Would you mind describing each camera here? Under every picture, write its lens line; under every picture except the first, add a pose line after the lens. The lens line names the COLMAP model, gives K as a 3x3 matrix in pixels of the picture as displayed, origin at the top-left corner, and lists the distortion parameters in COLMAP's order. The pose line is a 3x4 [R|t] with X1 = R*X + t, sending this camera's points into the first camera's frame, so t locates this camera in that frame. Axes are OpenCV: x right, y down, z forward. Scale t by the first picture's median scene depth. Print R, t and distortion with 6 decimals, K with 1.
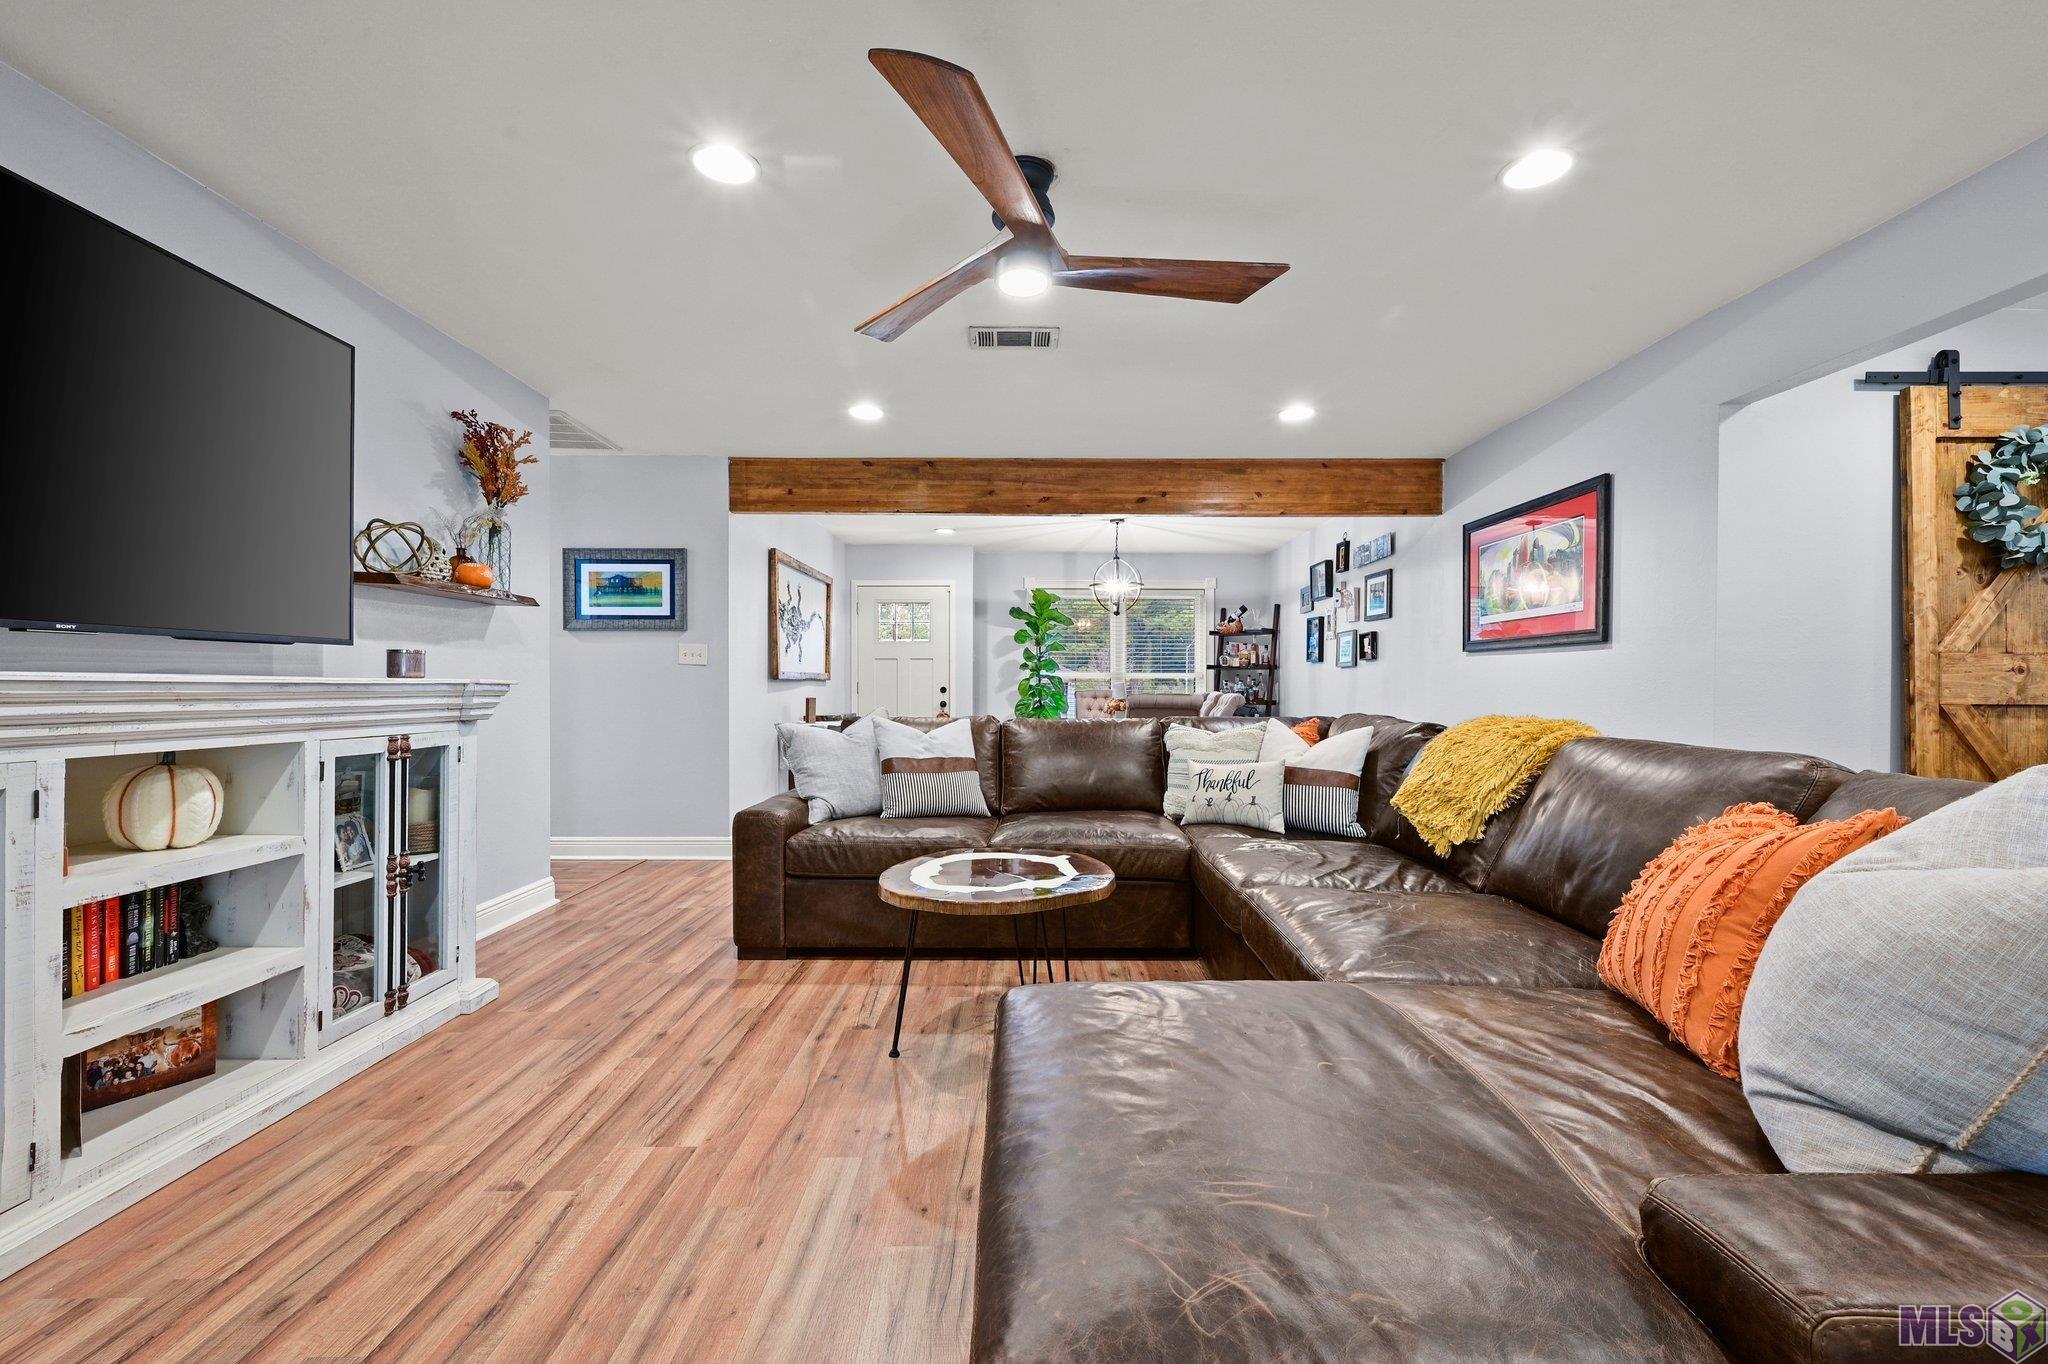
lens RADIAL K [[846.5, 0, 1024.0], [0, 846.5, 682.0], [0, 0, 1]] dist [-0.000384, 0.000150]
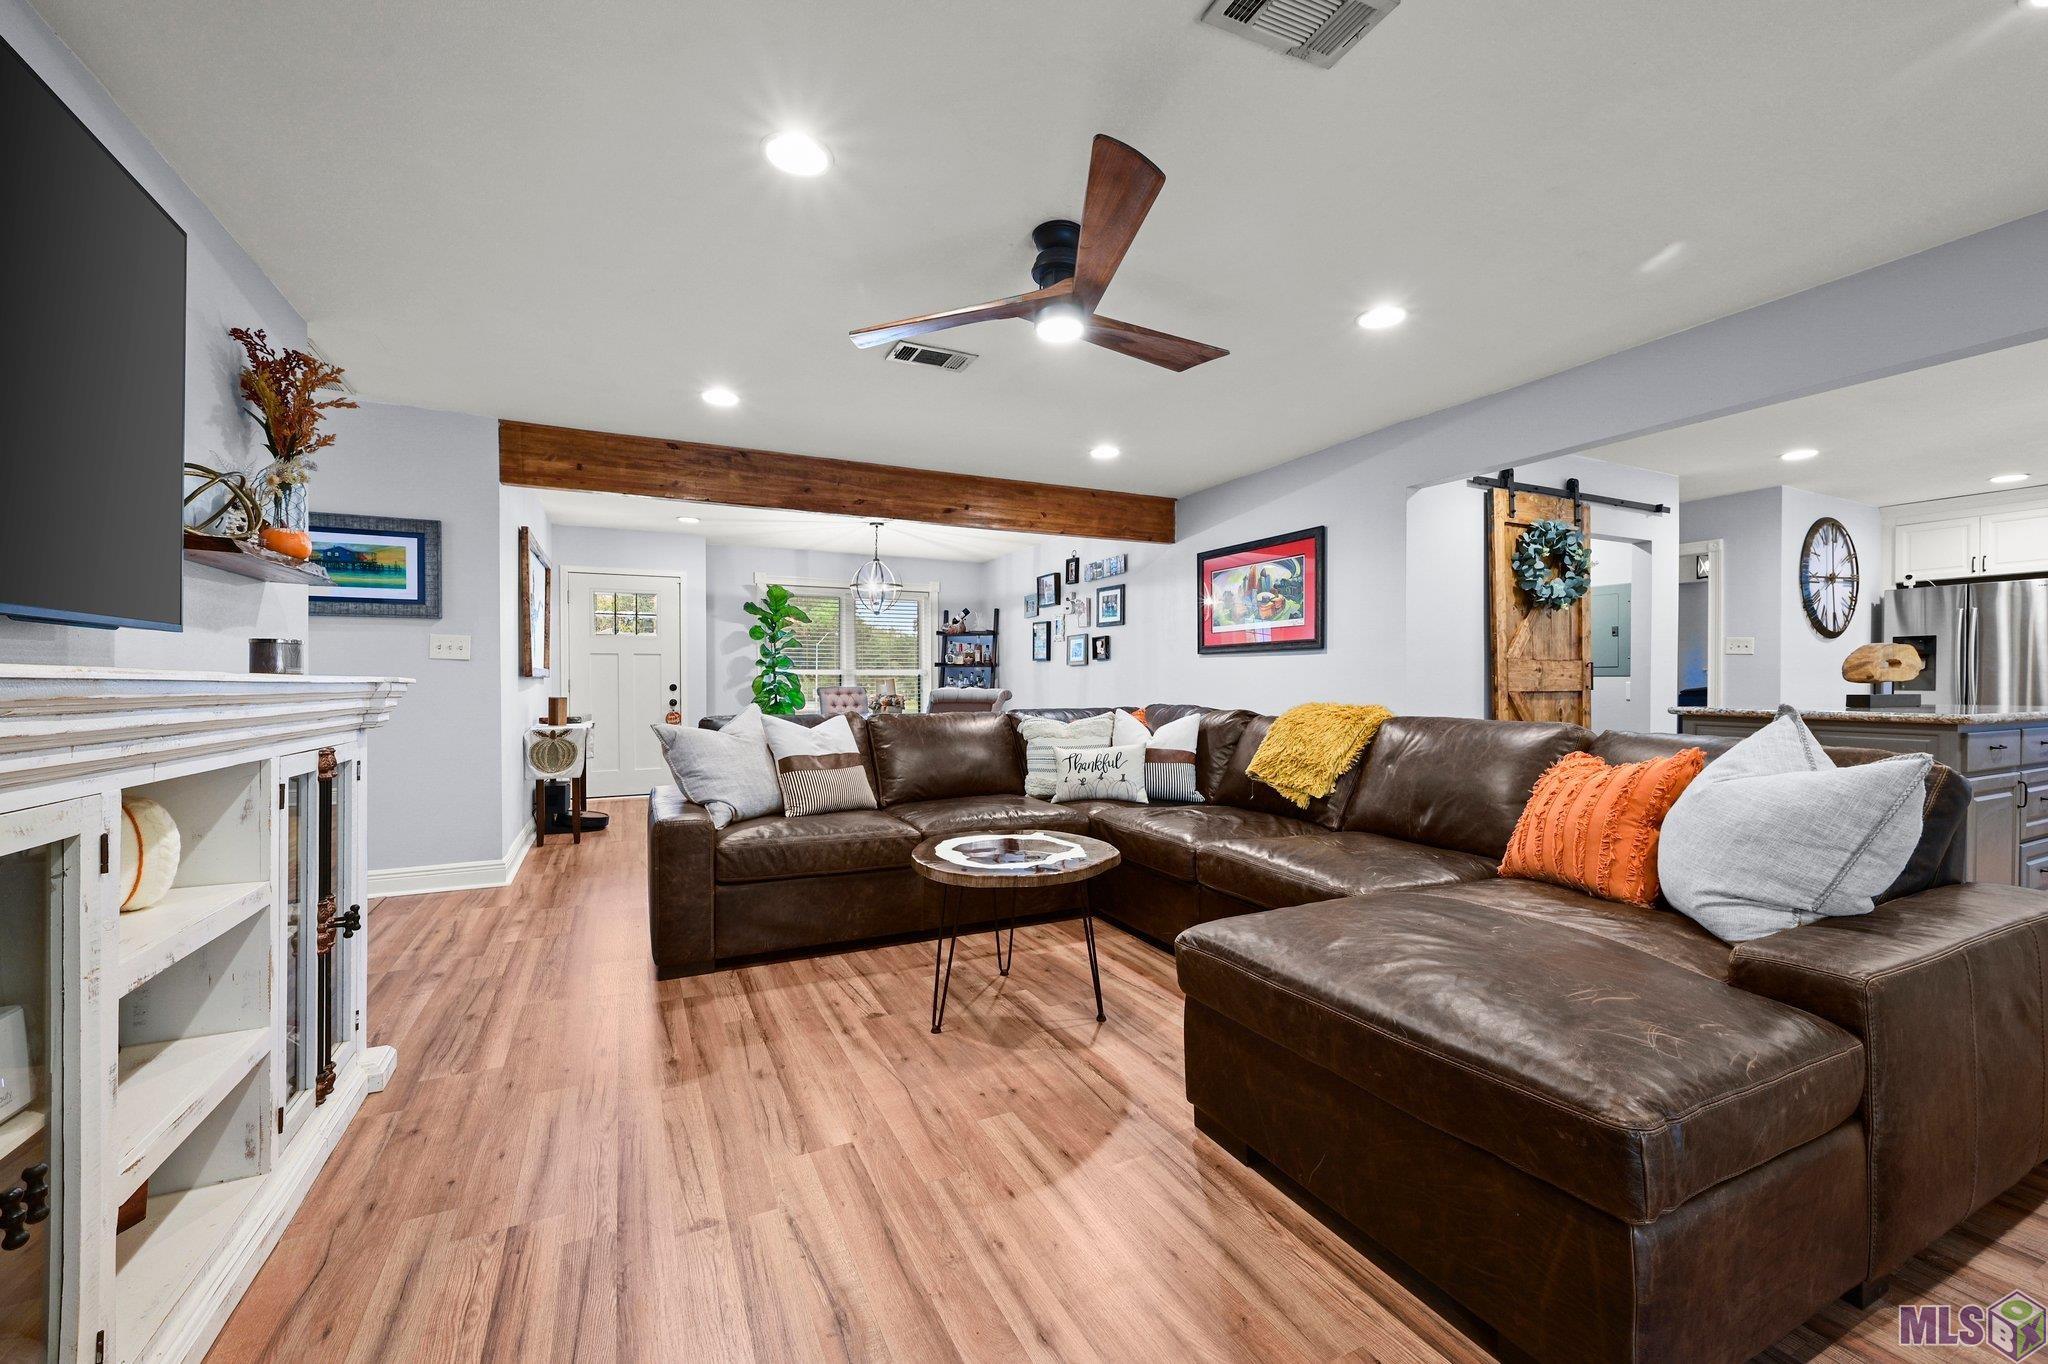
lens RADIAL K [[823.1, 0, 1027.2], [0, 823.1, 676.0], [0, 0, 1]] dist [-0.000761, 0.000921]
pose [[0.897871, -0.000814, 0.440258, -0.290279], [0.002107, 0.999995, -0.002446, -0.000774], [-0.440254, 0.003124, 0.897868, 0.013399]]
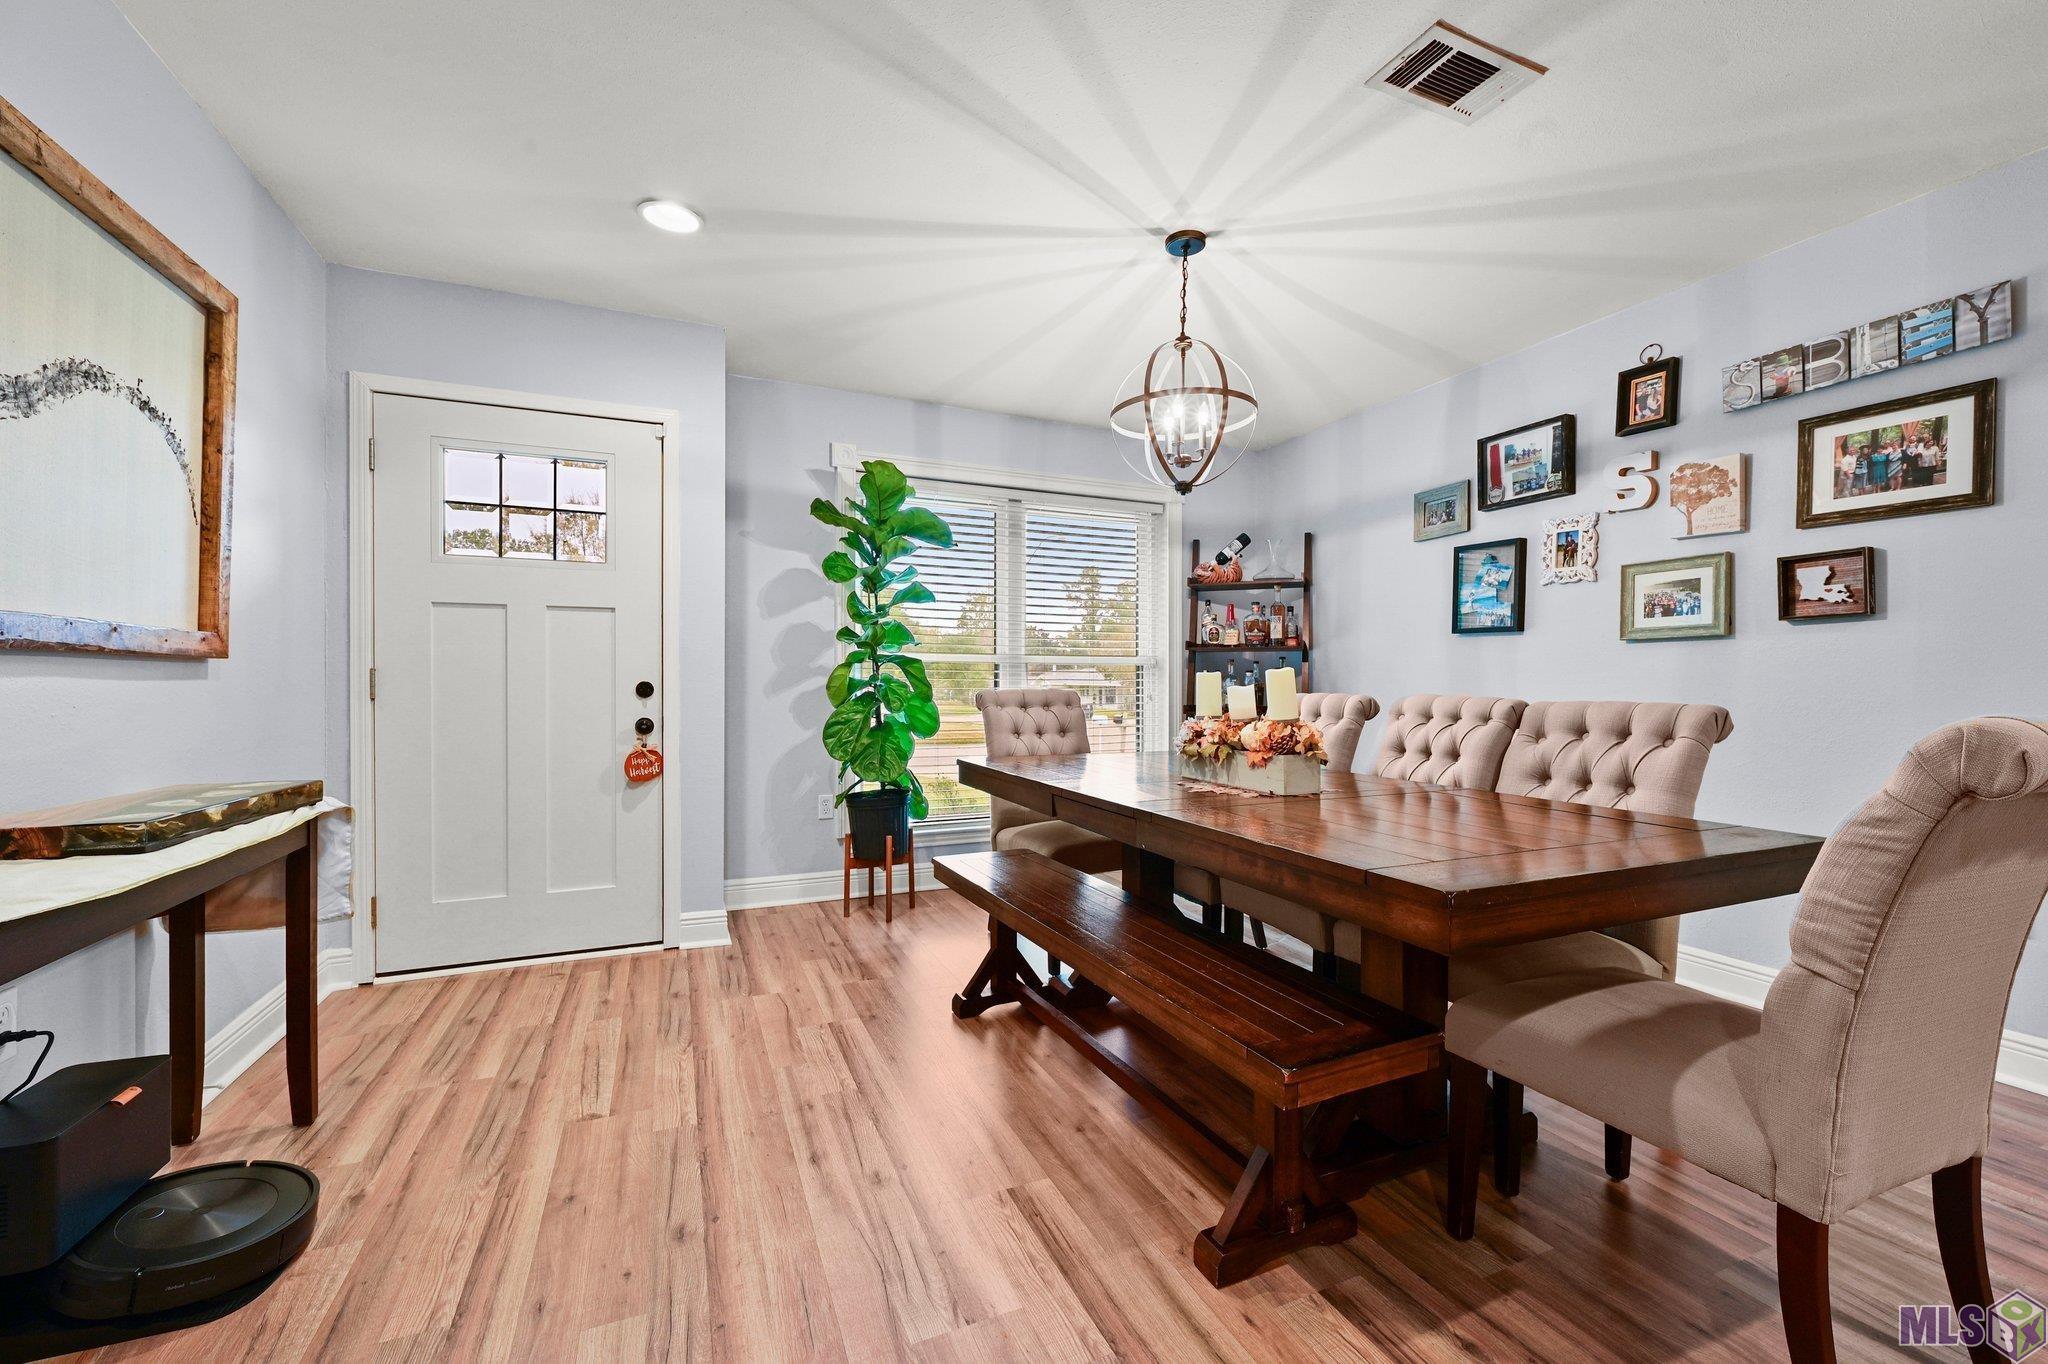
lens RADIAL K [[823.1, 0, 1027.2], [0, 823.1, 676.0], [0, 0, 1]] dist [-0.000761, 0.000921]
pose [[0.916148, 0.003734, 0.400822, -0.172307], [-0.003400, 0.999993, -0.001545, 0.006125], [-0.400825, 0.000052, 0.916155, 1.173602]]
